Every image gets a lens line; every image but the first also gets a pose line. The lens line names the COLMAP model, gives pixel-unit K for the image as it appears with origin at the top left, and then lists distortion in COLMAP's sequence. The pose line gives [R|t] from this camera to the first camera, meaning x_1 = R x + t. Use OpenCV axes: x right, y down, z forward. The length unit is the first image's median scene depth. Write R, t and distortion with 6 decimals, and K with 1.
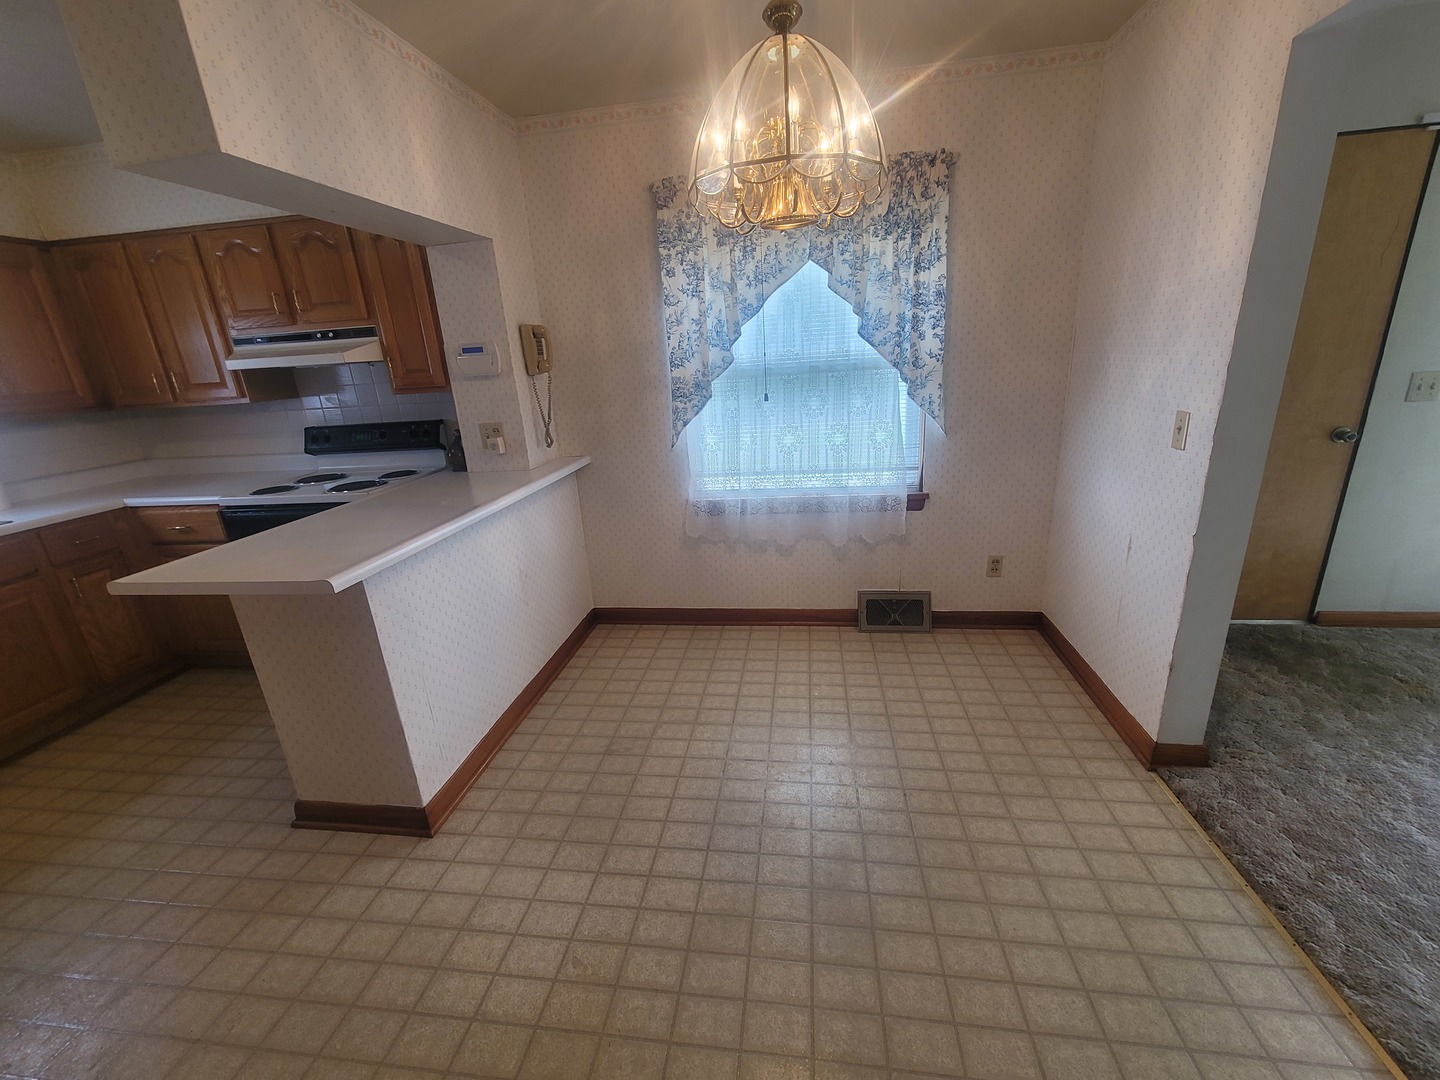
lens RADIAL K [[586.4, 0, 722.0], [0, 586.4, 543.1], [0, 0, 1]] dist [0.001866, -0.001390]
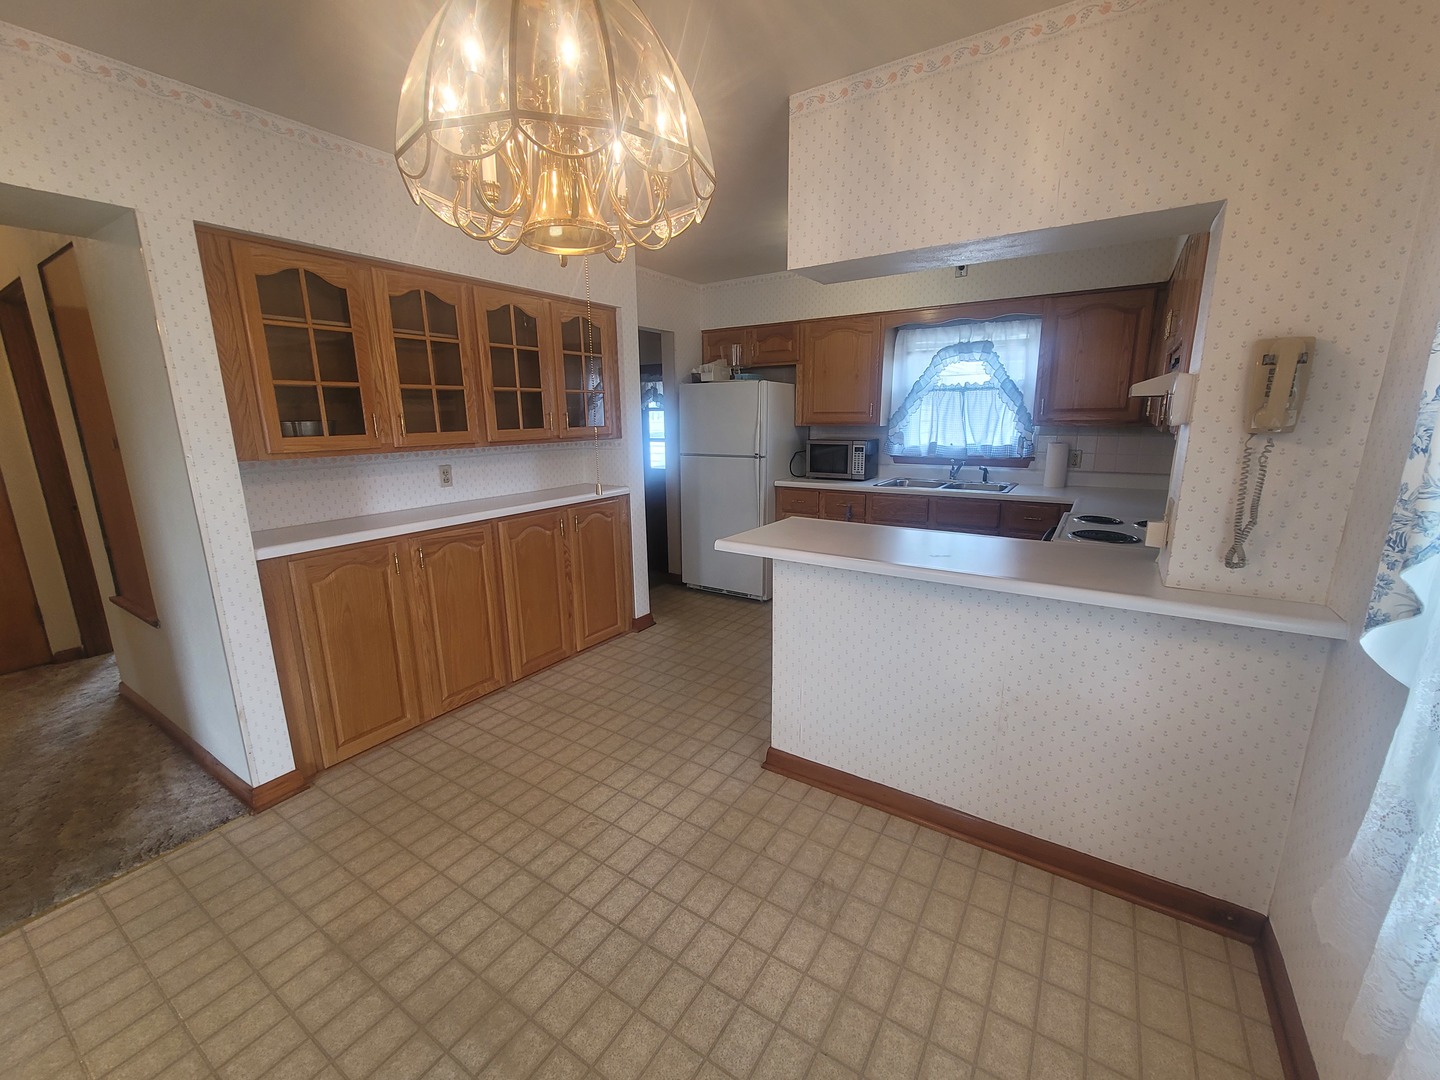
lens RADIAL K [[586.4, 0, 719.1], [0, 586.4, 541.0], [0, 0, 1]] dist [0.001866, -0.001390]
pose [[-0.424823, 0.256389, -0.868211, 0.408360], [-0.243678, 0.891272, 0.382432, -0.313056], [0.871864, 0.374030, -0.316156, 0.865001]]
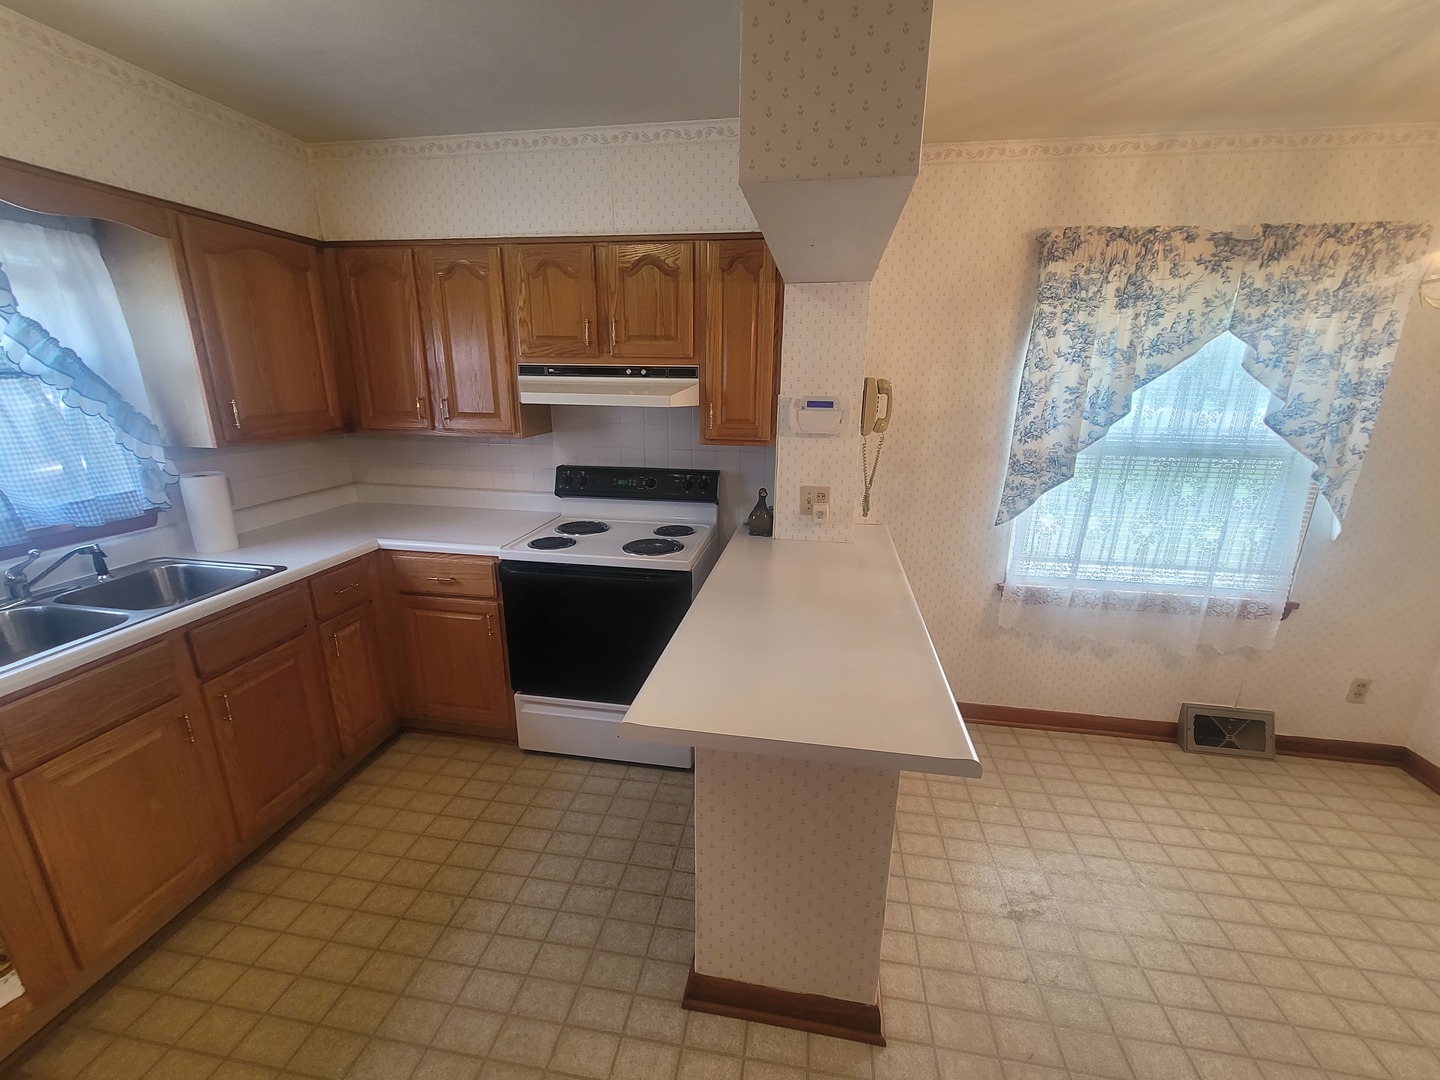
lens RADIAL K [[586.4, 0, 709.4], [0, 586.4, 538.0], [0, 0, 1]] dist [0.001866, -0.001390]
pose [[0.997026, 0.077020, -0.002635, -0.559521], [-0.077065, 0.996393, -0.035527, -0.088624], [-0.000111, 0.035624, 0.999365, 0.143146]]
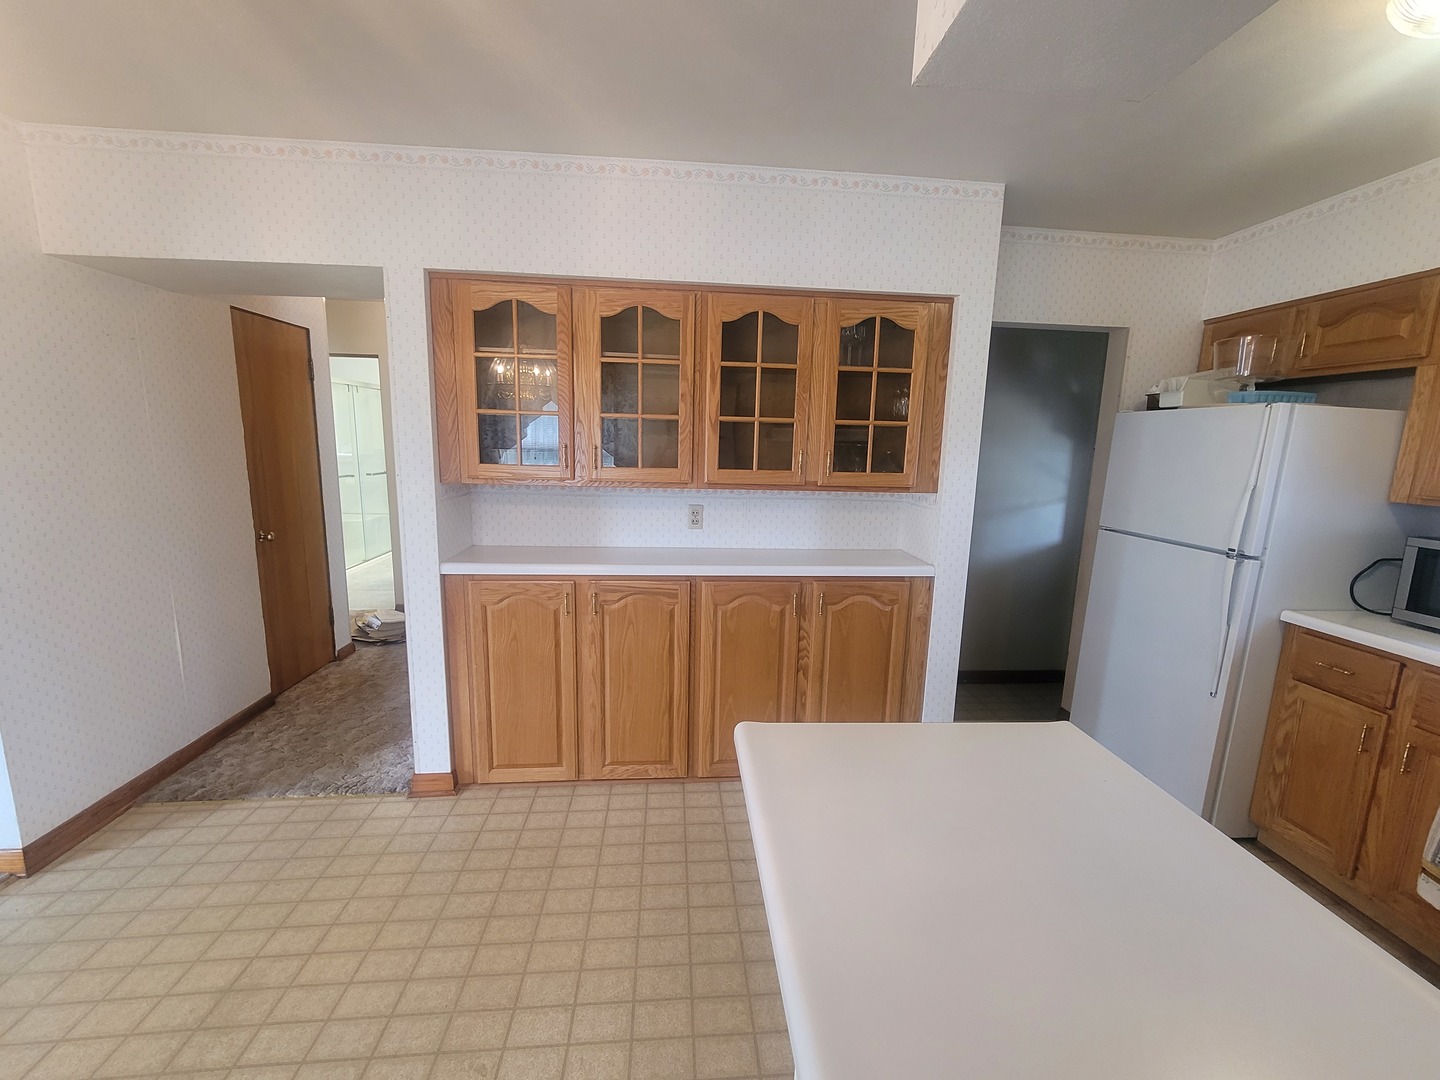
lens RADIAL K [[586.4, 0, 720.8], [0, 586.4, 540.6], [0, 0, 1]] dist [0.001866, -0.001390]
pose [[-0.974588, 0.069808, -0.212849, -0.284195], [-0.038901, 0.883020, 0.467721, -0.292765], [0.220600, 0.464115, -0.857865, 0.885197]]
